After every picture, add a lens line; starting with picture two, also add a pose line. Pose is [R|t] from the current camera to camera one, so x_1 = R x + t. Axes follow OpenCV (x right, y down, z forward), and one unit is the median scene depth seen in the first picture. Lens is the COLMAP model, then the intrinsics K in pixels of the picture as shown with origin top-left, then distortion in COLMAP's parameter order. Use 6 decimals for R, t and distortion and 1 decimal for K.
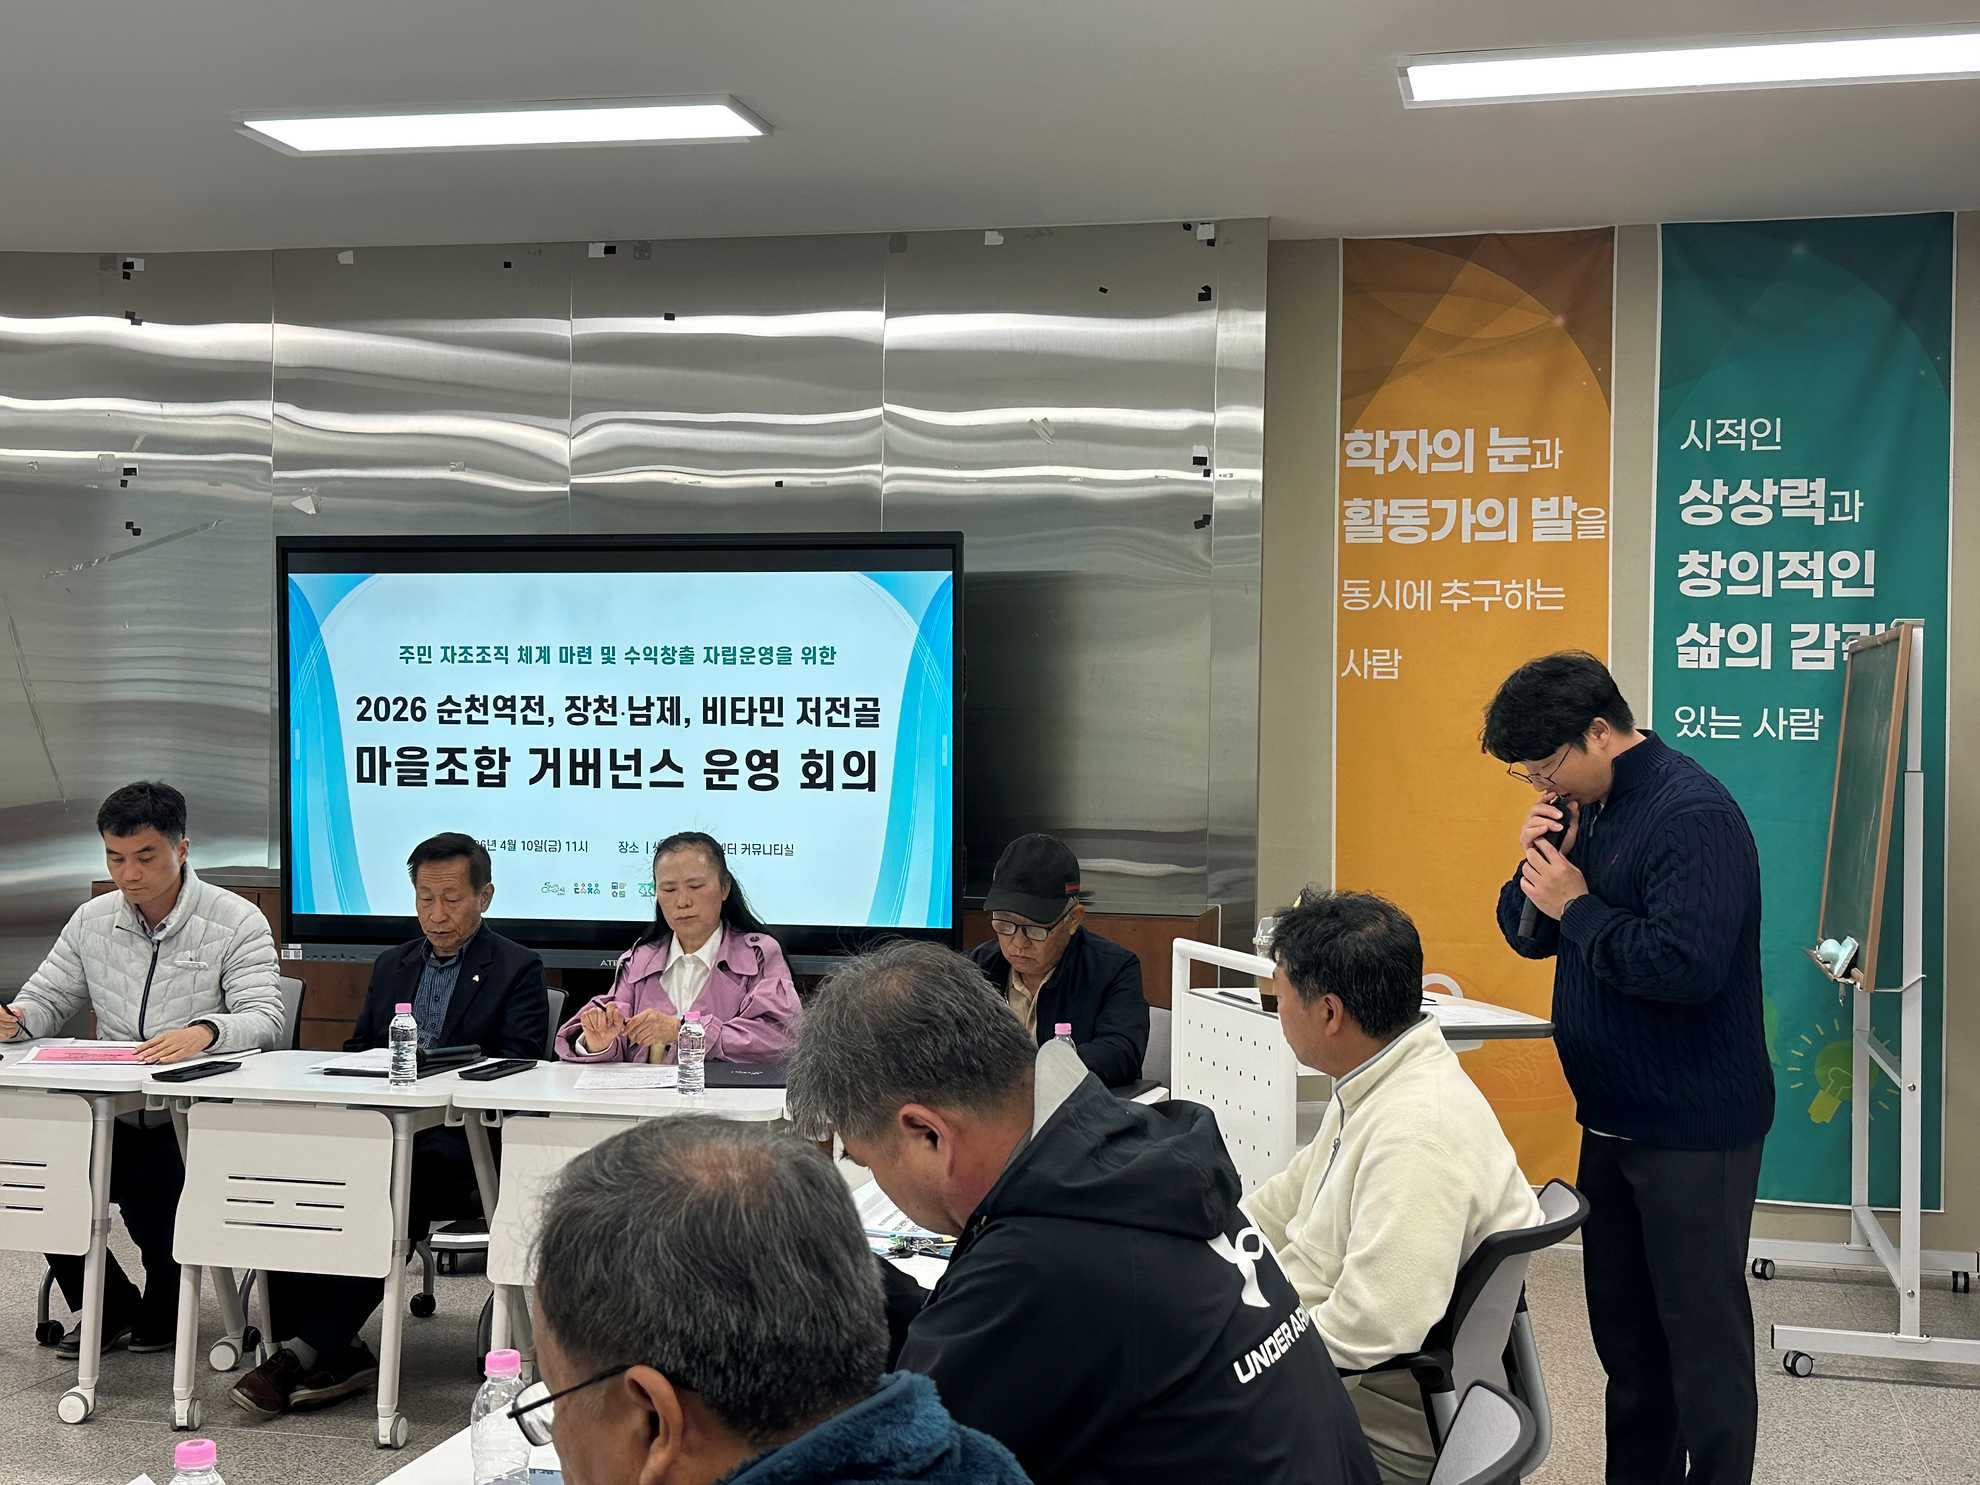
lens RADIAL K [[2373.8, 0, 994.1], [0, 2373.8, 759.3], [0, 0, 1]] dist [0.099409, 0.000000]
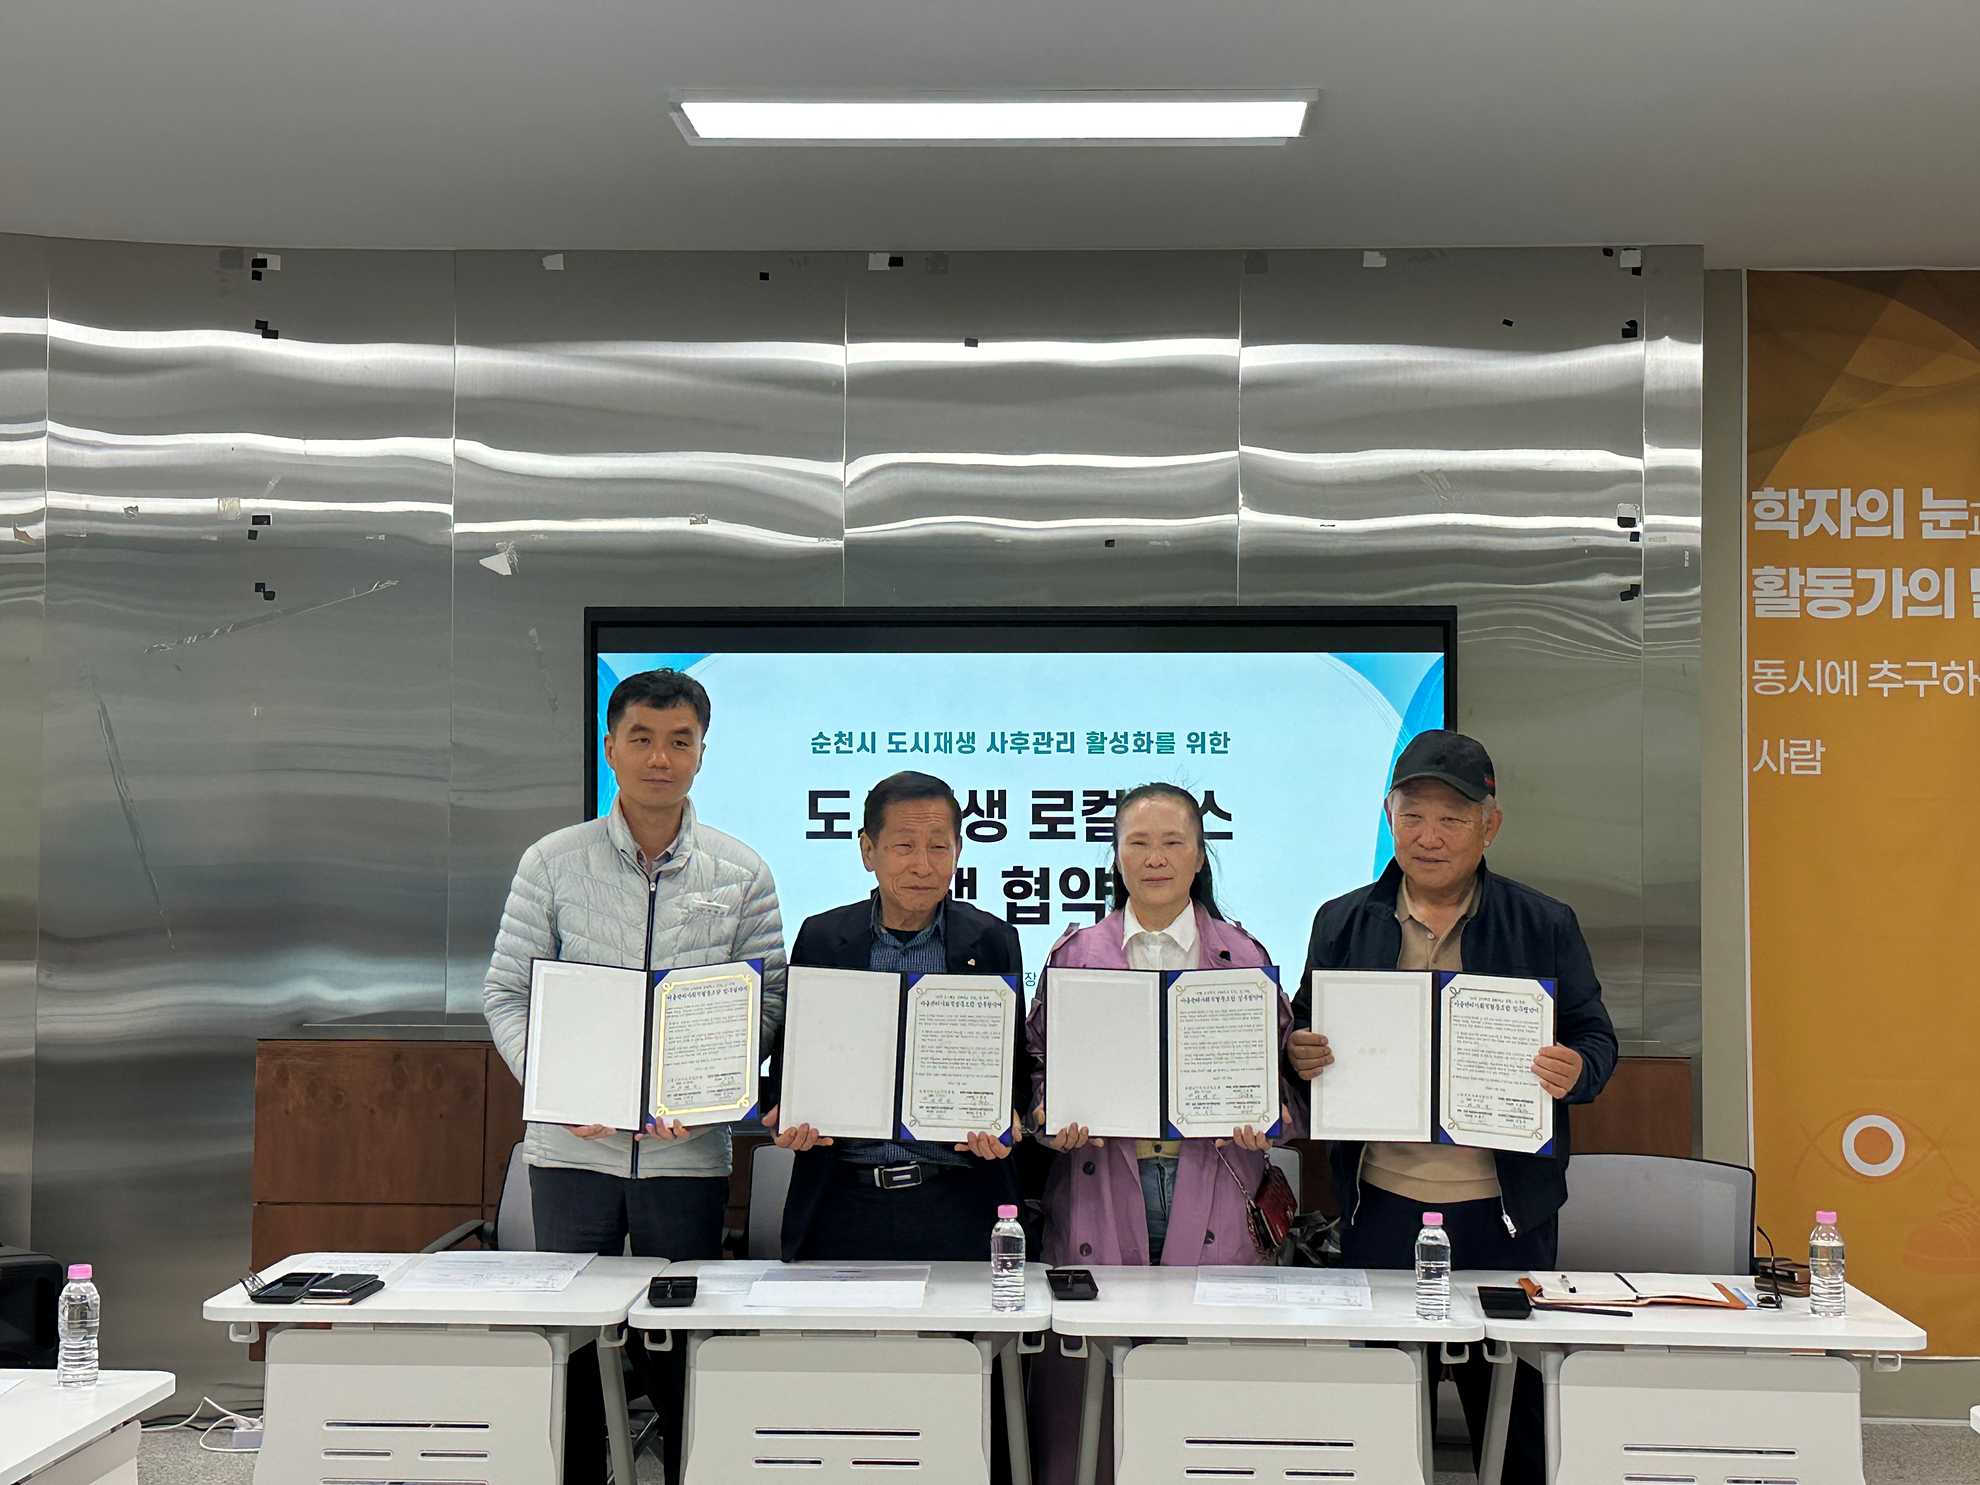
lens RADIAL K [[2722.3, 0, 972.9], [0, 2722.3, 729.0], [0, 0, 1]] dist [0.101693, 0.000000]
pose [[0.983944, -0.000906, 0.178473, -0.322756], [0.008347, 0.999127, -0.040945, -0.012108], [-0.178280, 0.041778, 0.983092, 0.072079]]
